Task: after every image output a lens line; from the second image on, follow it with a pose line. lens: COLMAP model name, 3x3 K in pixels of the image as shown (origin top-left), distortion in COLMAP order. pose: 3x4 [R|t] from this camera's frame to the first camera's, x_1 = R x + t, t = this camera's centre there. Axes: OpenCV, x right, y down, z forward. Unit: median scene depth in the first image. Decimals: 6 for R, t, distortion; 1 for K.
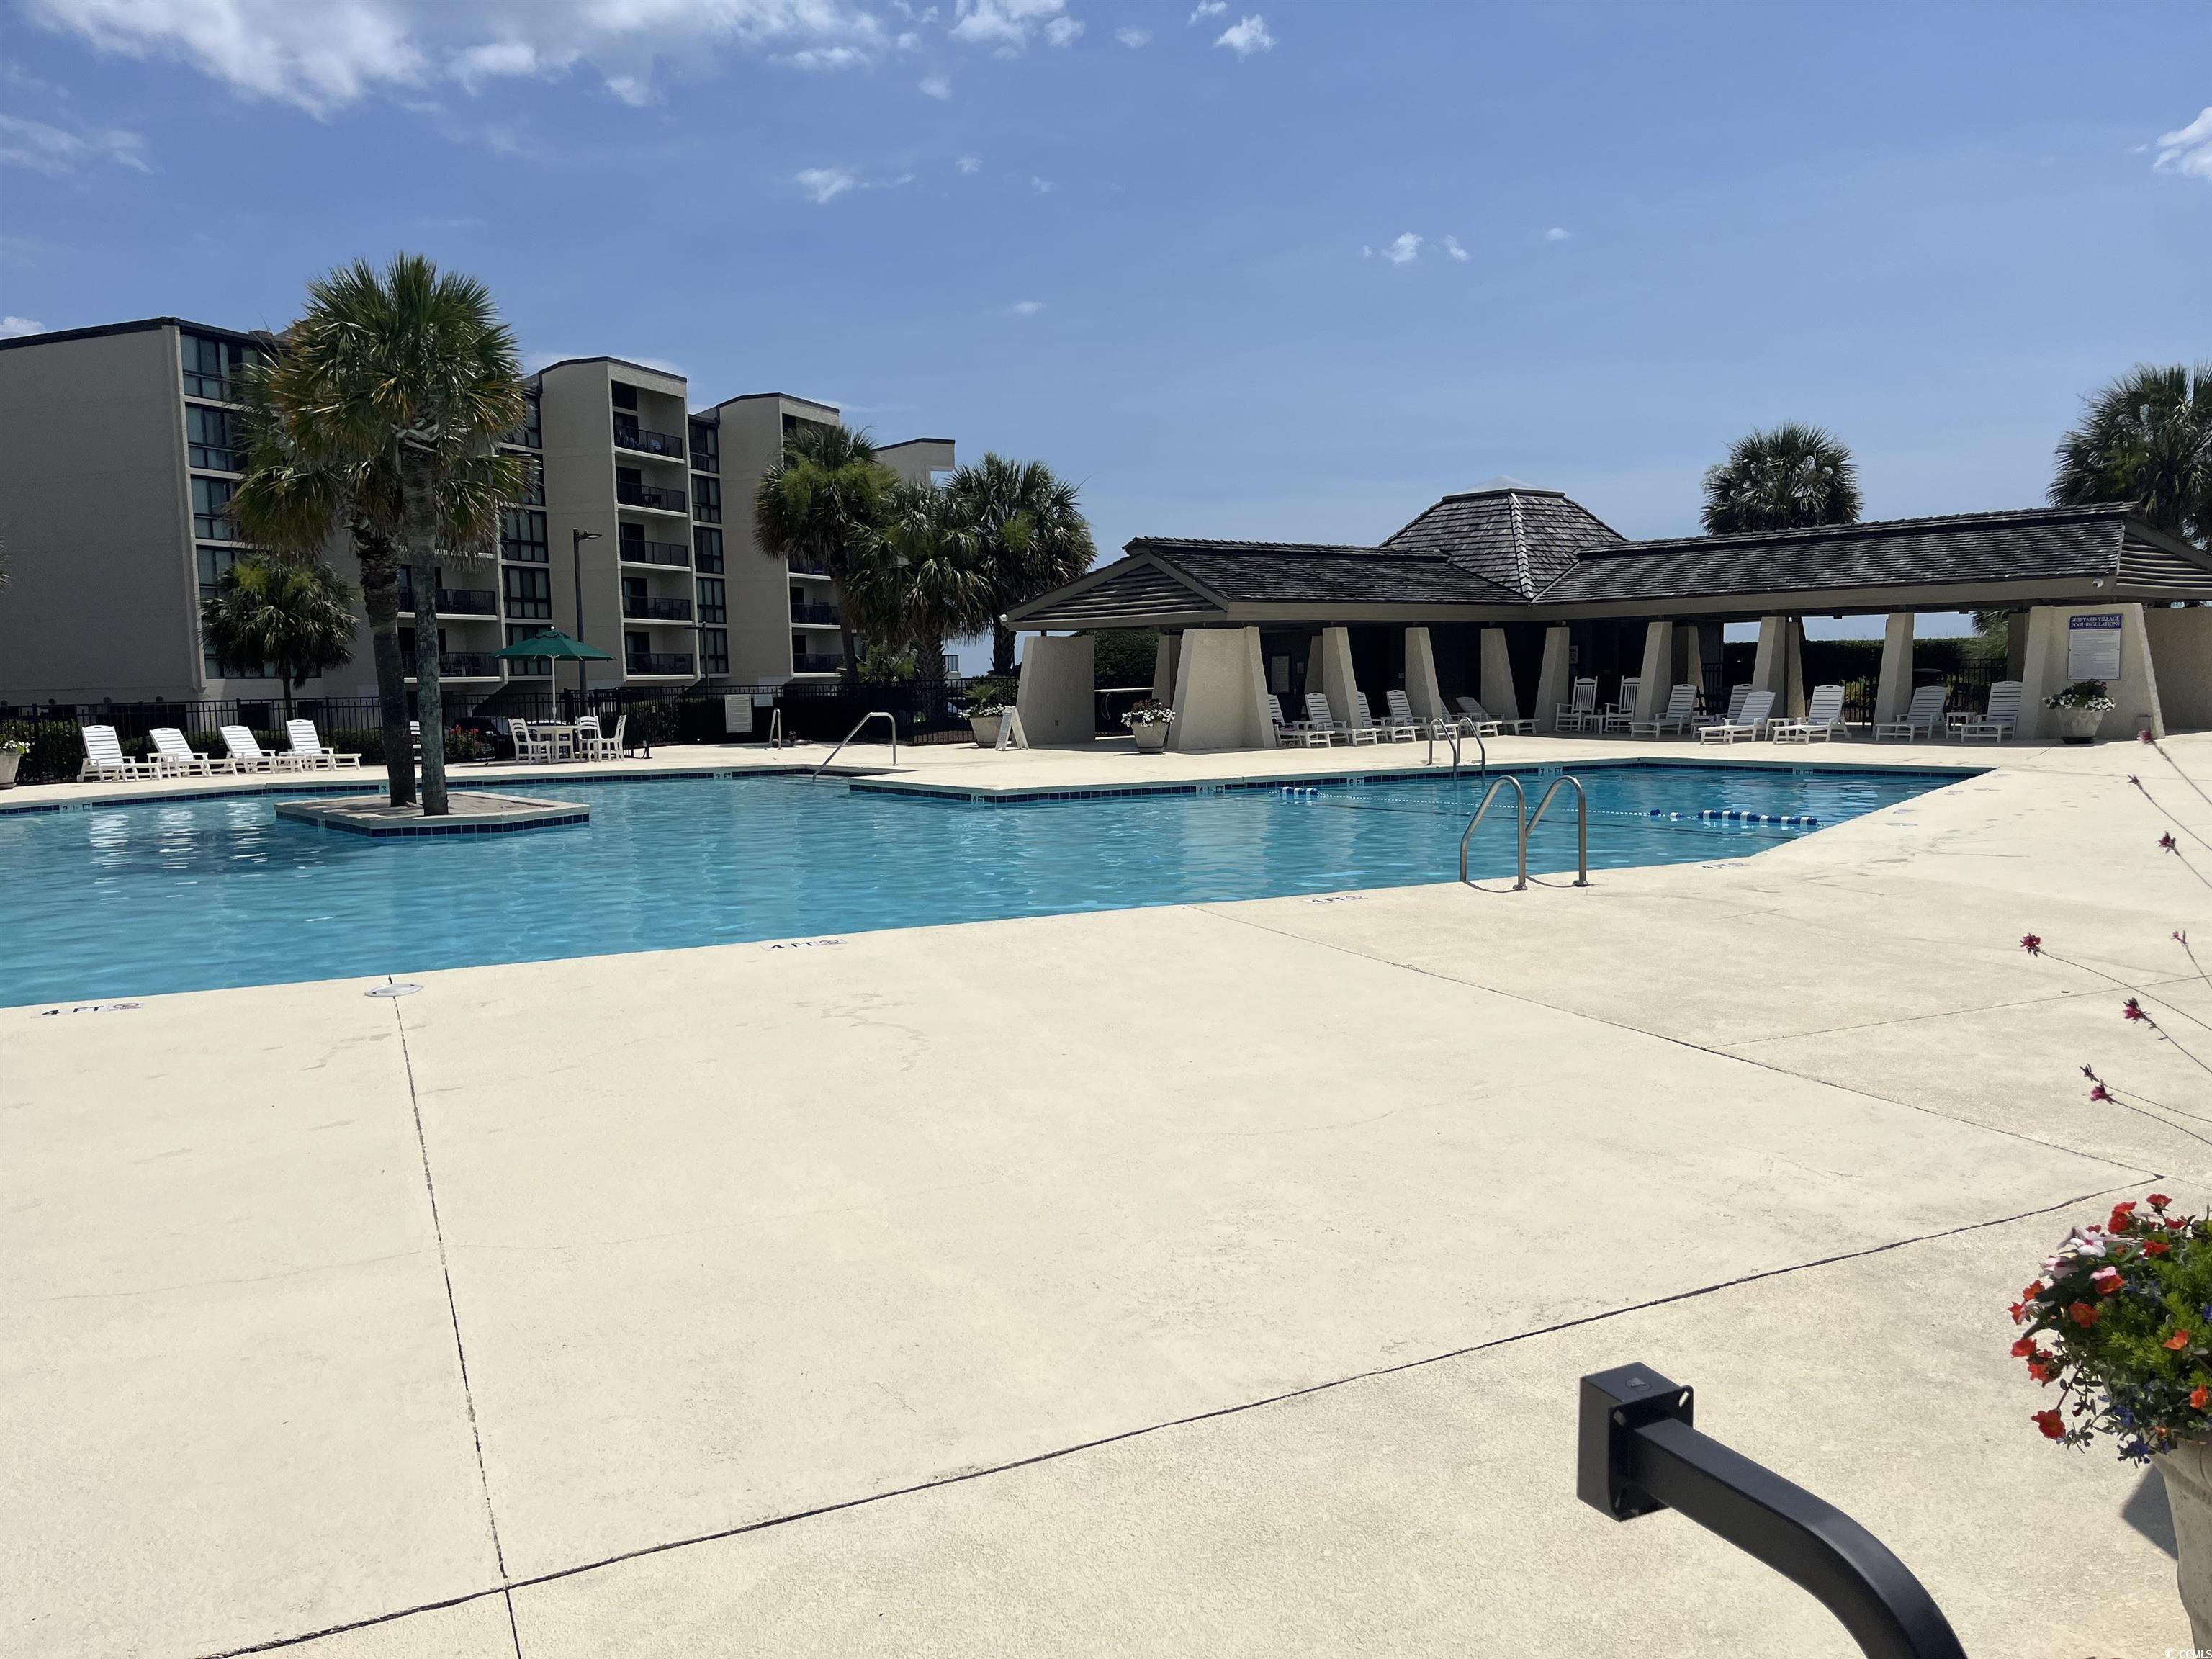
lens RADIAL K [[1681.0, 0, 1106.7], [0, 1681.0, 847.4], [0, 0, 1]] dist [0.061041, -0.081405]
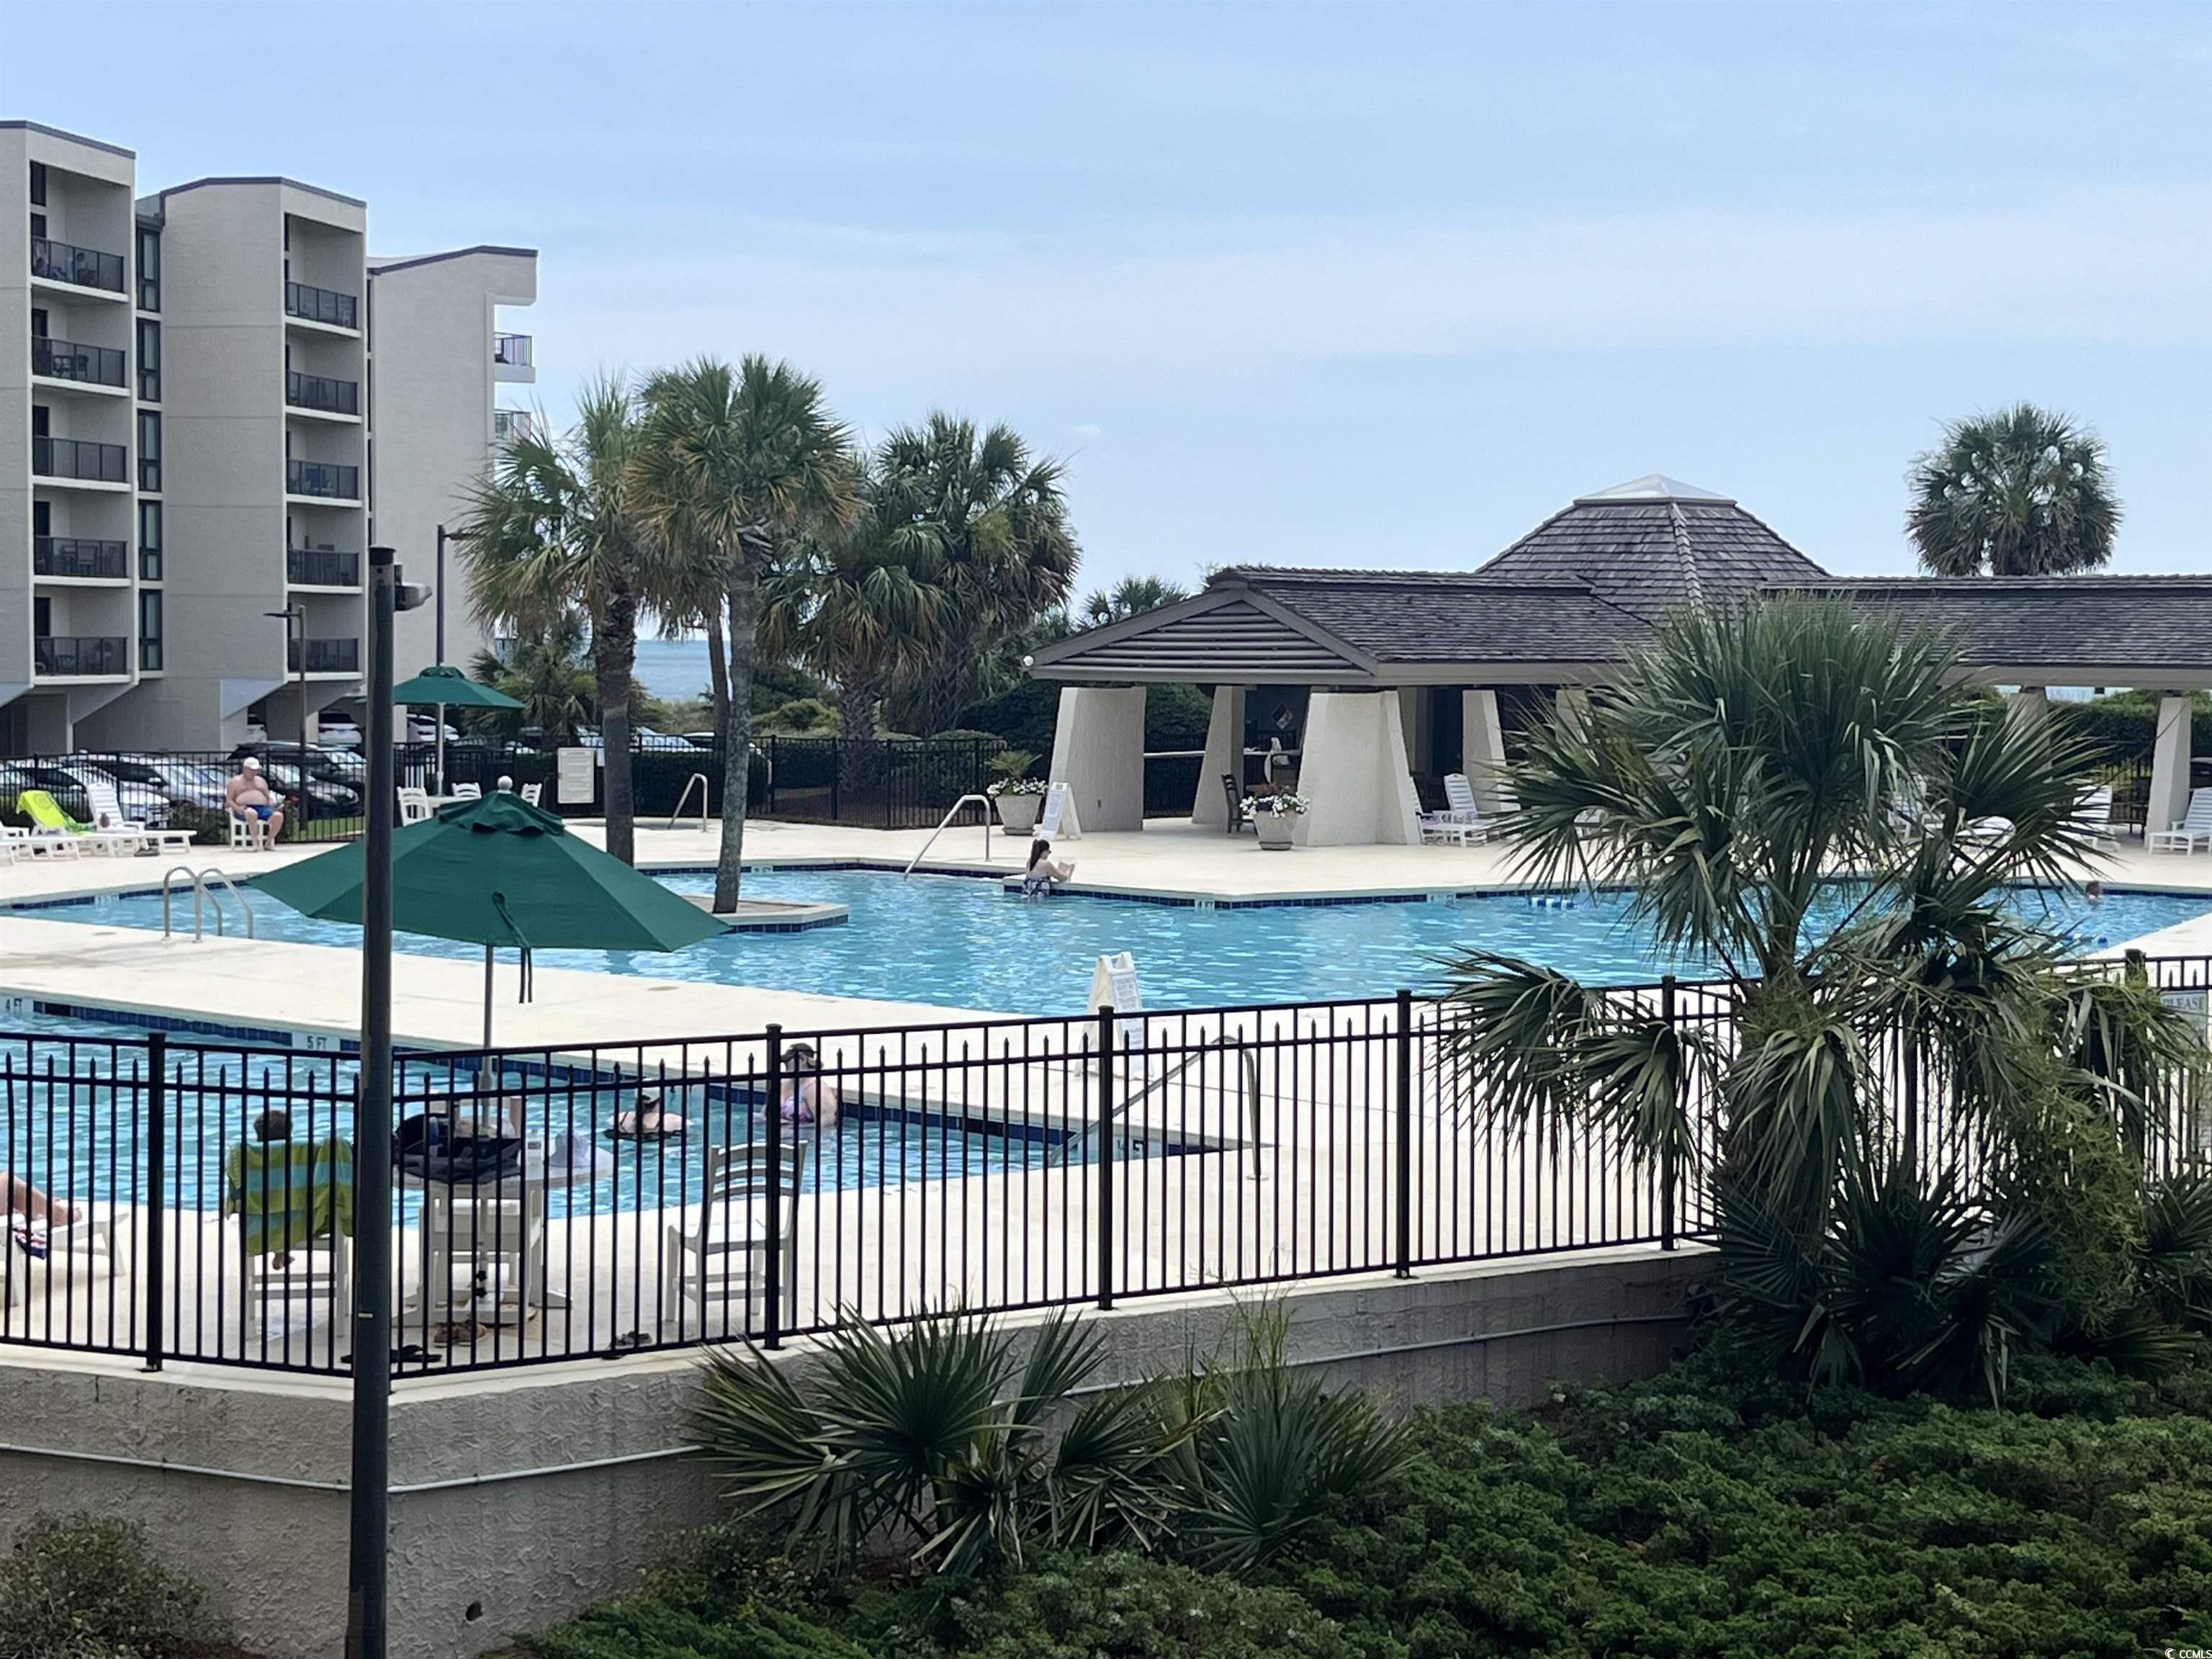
lens RADIAL K [[3643.2, 0, 1057.6], [0, 3643.2, 774.5], [0, 0, 1]] dist [0.091727, 0.000000]
pose [[0.989838, 0.022002, 0.140484, -0.269200], [-0.012430, 0.997563, -0.068655, 0.022978], [-0.141653, 0.066211, 0.987700, -0.575383]]
